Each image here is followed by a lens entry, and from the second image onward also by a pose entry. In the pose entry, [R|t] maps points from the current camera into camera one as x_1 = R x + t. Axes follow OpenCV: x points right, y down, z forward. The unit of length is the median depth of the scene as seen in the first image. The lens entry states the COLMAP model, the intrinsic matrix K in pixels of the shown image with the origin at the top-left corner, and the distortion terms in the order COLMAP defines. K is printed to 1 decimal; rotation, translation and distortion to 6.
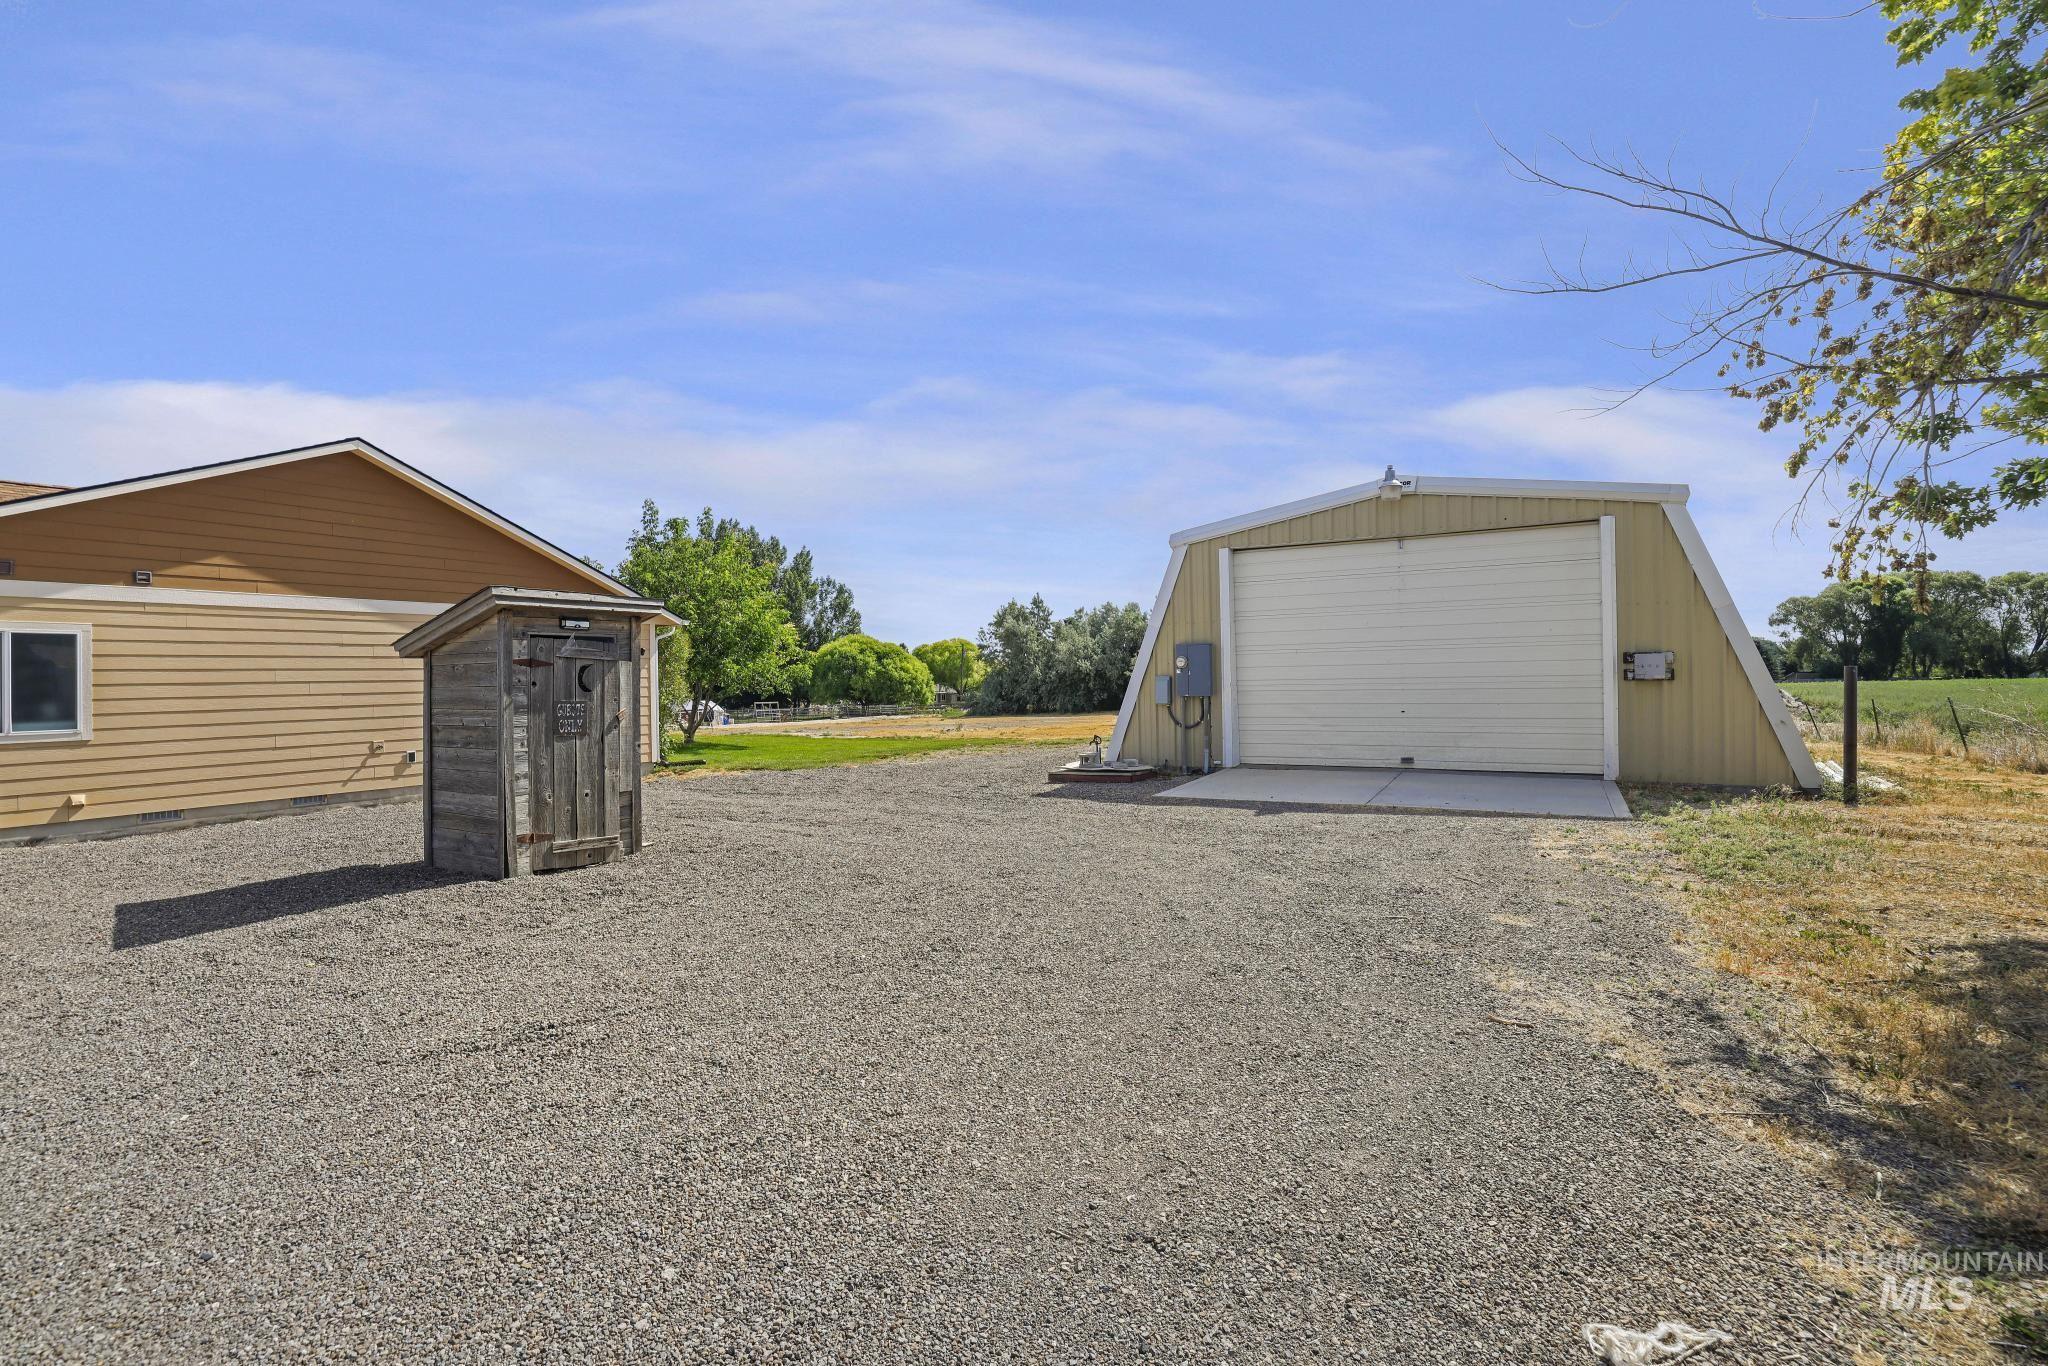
lens RADIAL K [[915.3, 0, 999.8], [0, 915.3, 657.3], [0, 0, 1]] dist [-0.023702, 0.005085]
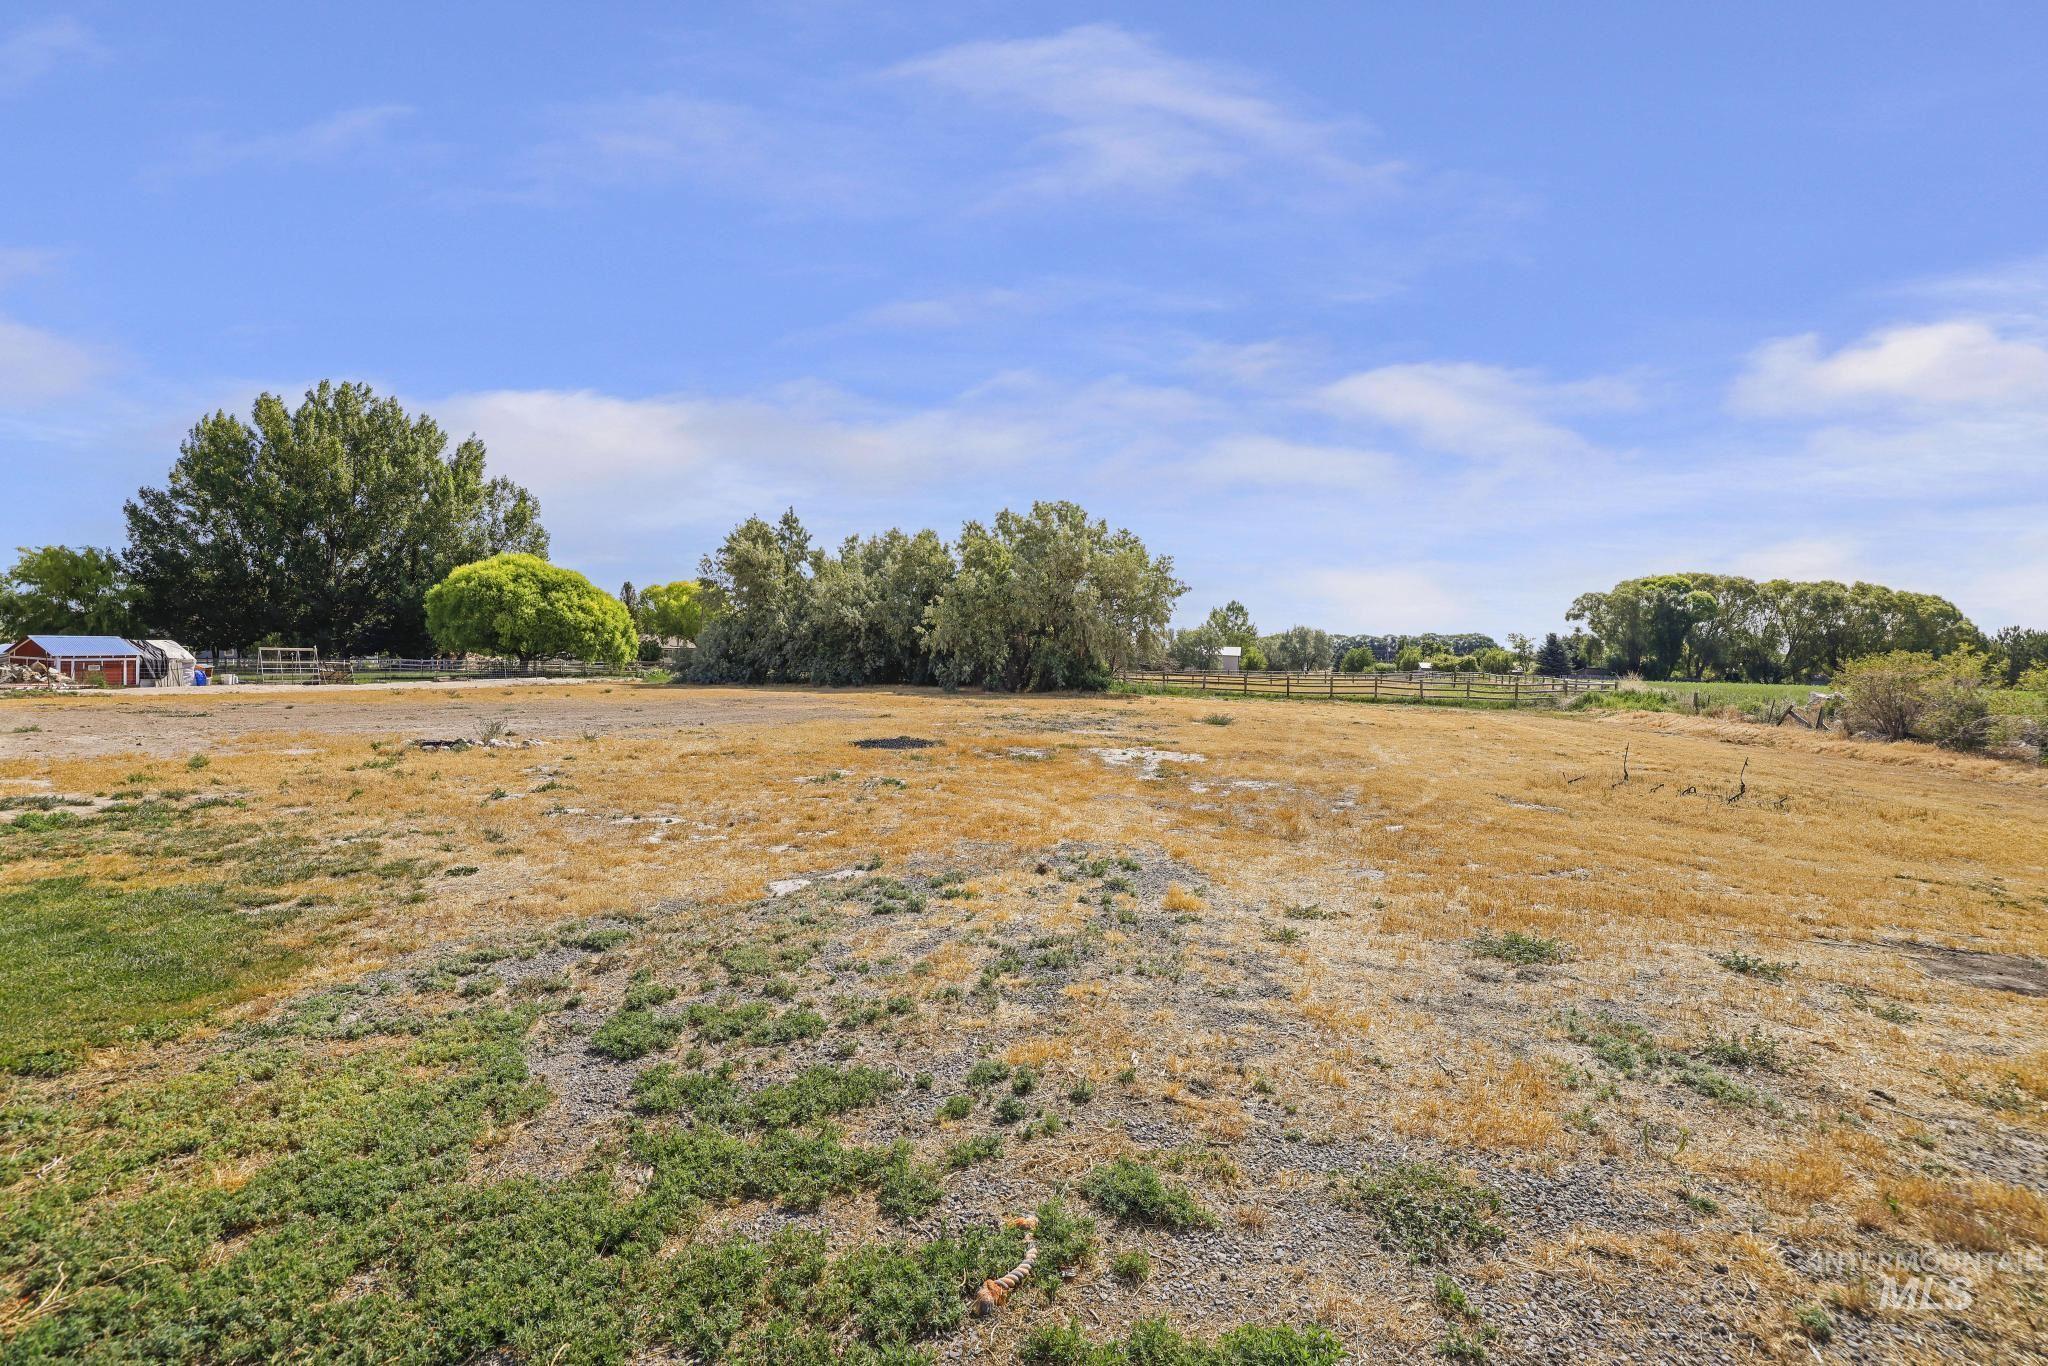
lens RADIAL K [[915.3, 0, 999.8], [0, 915.3, 657.3], [0, 0, 1]] dist [-0.023702, 0.005085]
pose [[0.971071, 0.044744, 0.234563, 0.036337], [-0.054026, 0.997984, 0.033294, 0.009815], [-0.232600, -0.045004, 0.971531, 0.285561]]
